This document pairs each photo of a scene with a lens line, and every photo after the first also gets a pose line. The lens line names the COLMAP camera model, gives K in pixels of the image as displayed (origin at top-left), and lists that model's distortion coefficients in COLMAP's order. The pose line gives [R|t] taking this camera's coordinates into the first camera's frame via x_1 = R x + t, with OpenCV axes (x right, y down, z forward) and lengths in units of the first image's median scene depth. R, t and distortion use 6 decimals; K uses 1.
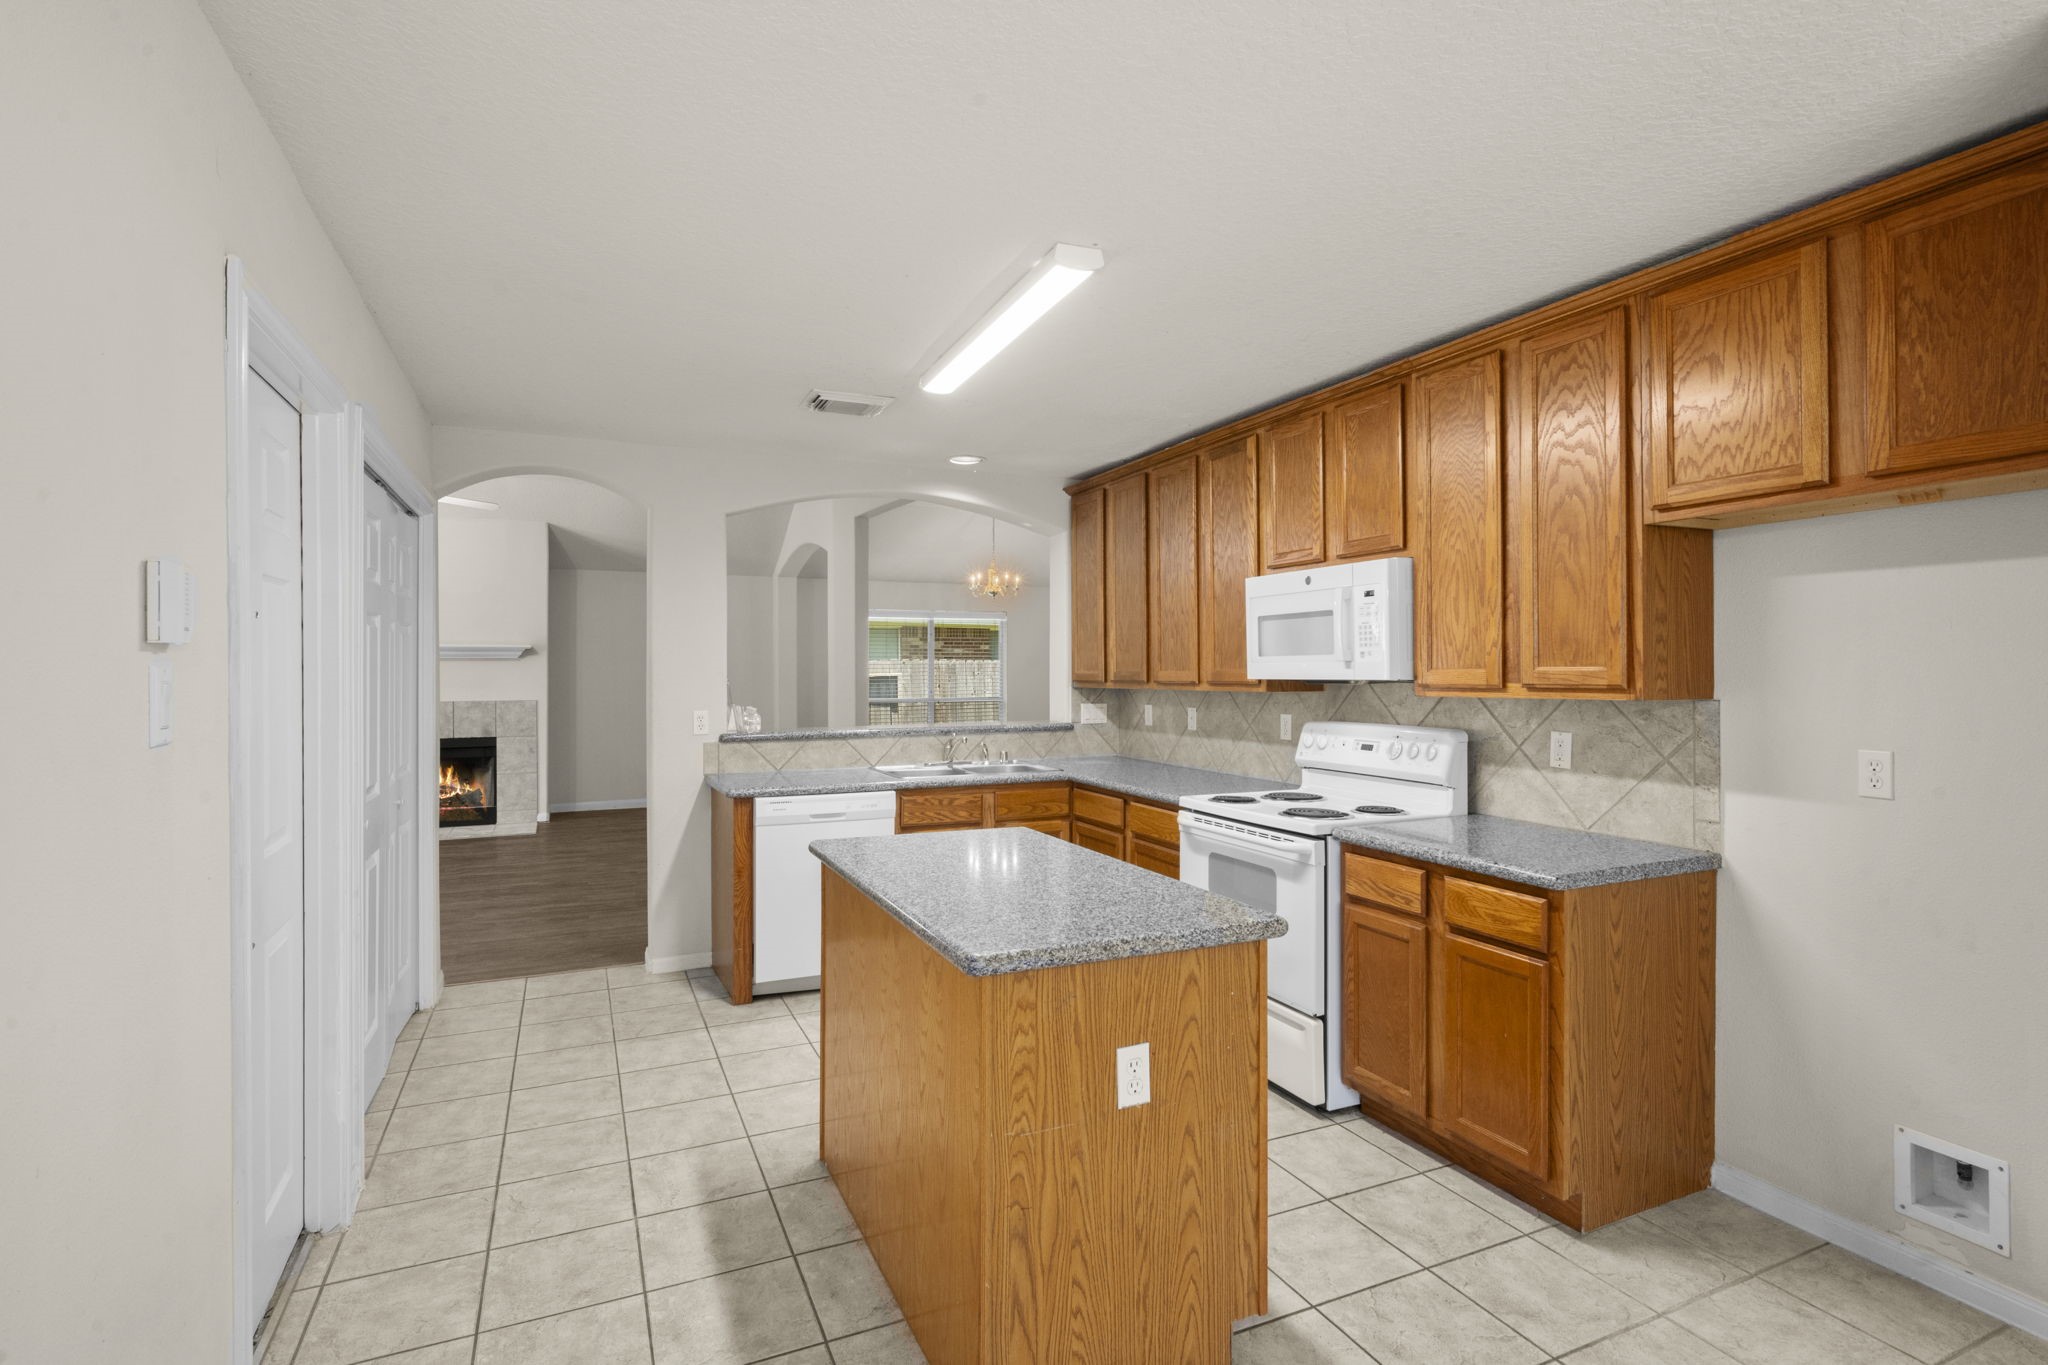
lens RADIAL K [[1002.4, 0, 1024.4], [0, 1002.4, 669.1], [0, 0, 1]] dist [-0.002347, -0.000904]
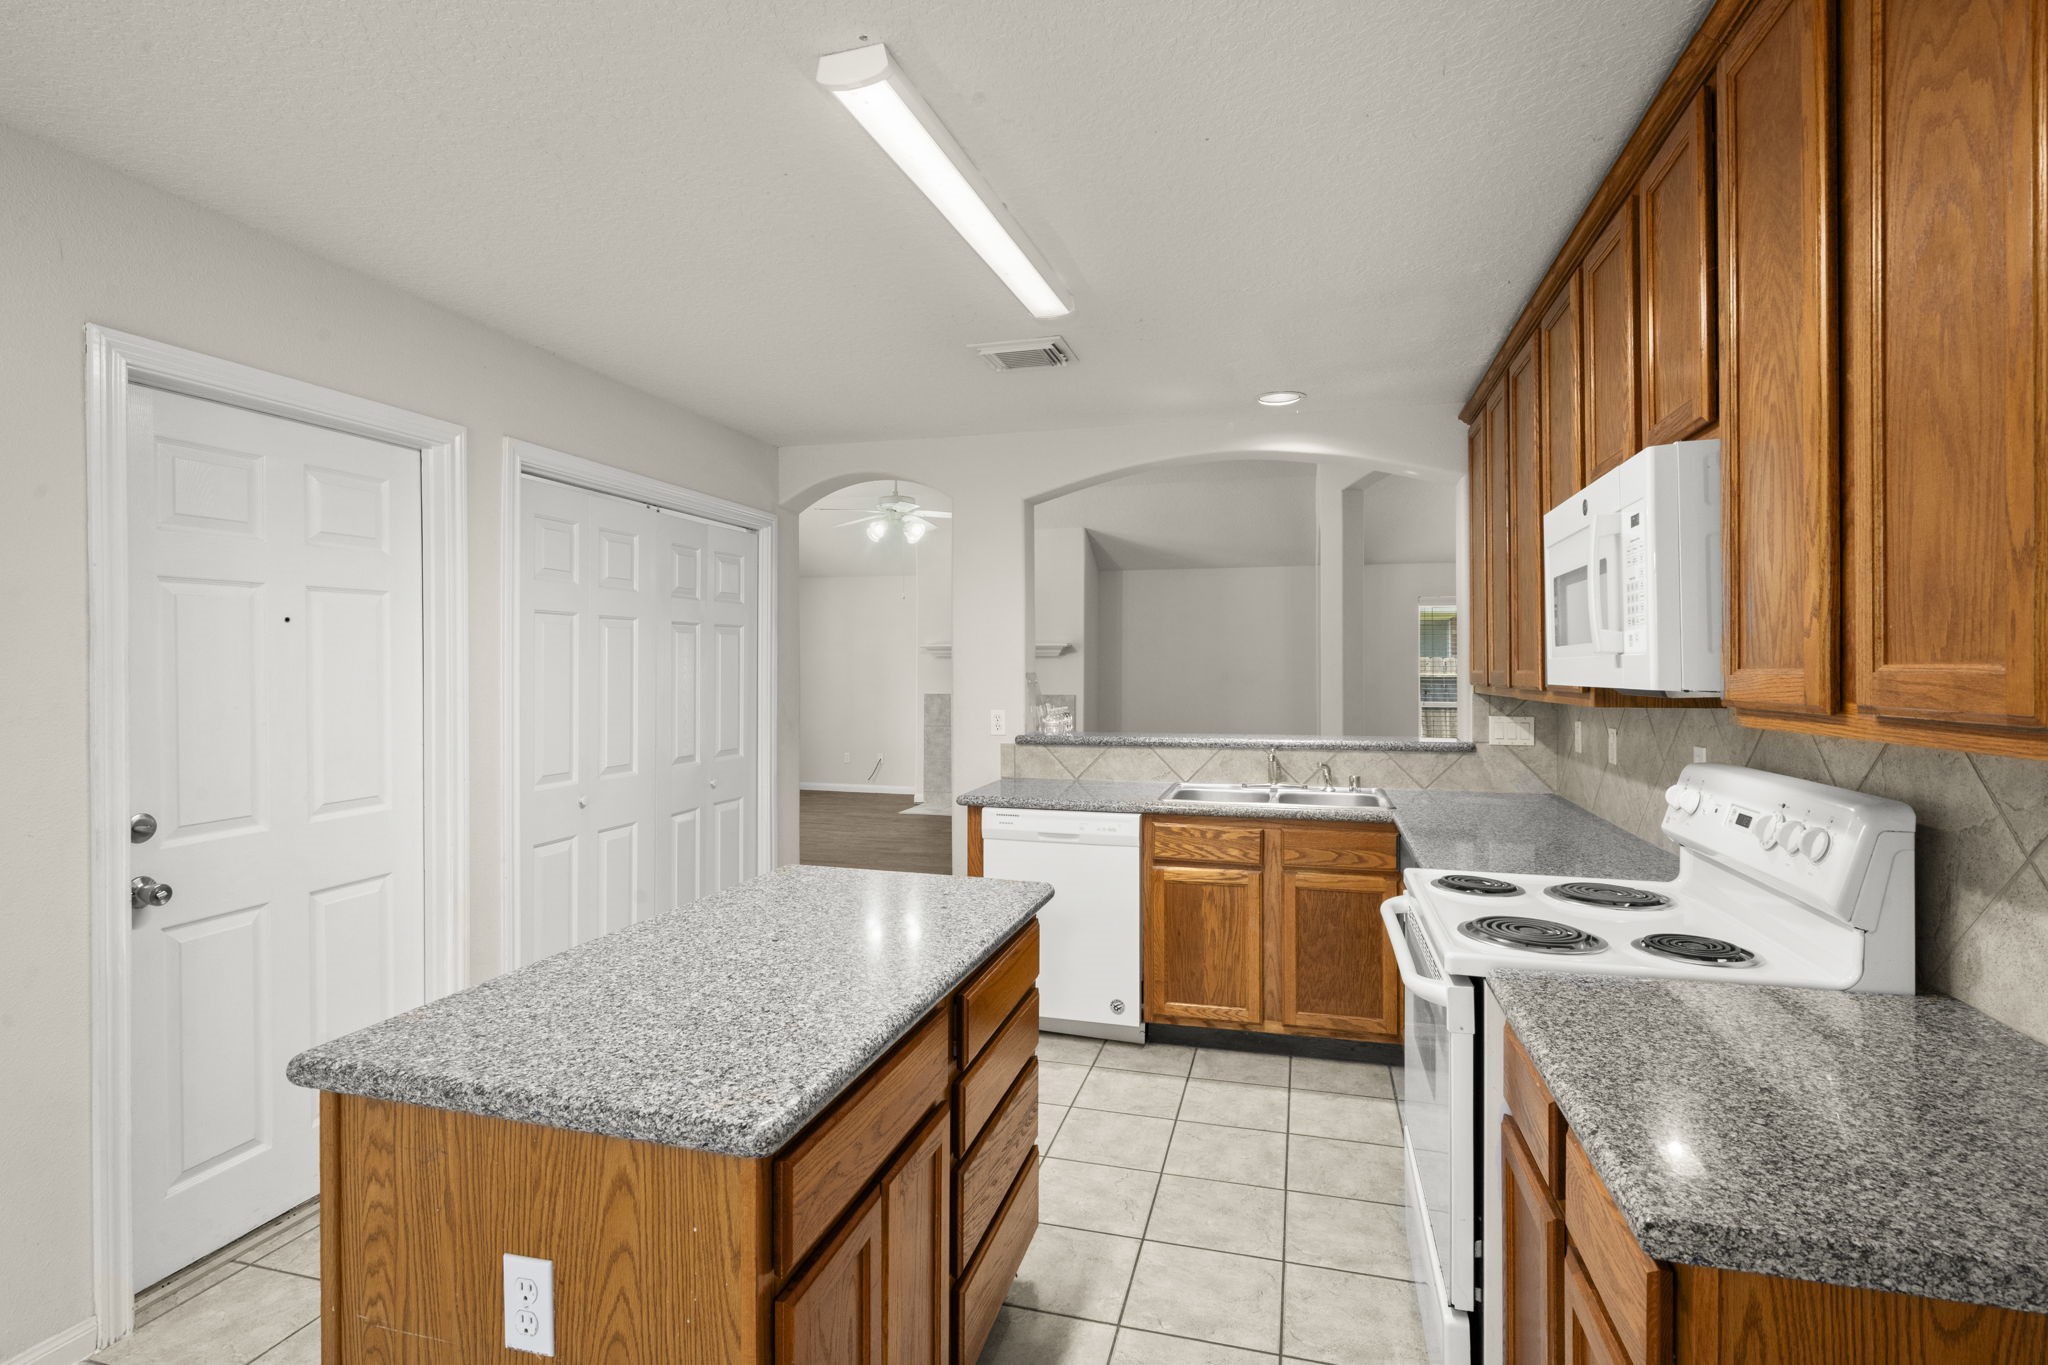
lens RADIAL K [[1002.4, 0, 1024.4], [0, 1002.4, 669.1], [0, 0, 1]] dist [-0.002347, -0.000904]
pose [[0.767985, 0.004942, -0.640449, 0.338252], [-0.003694, 0.999988, 0.003287, -0.000125], [0.640457, -0.000158, 0.767994, 0.320357]]
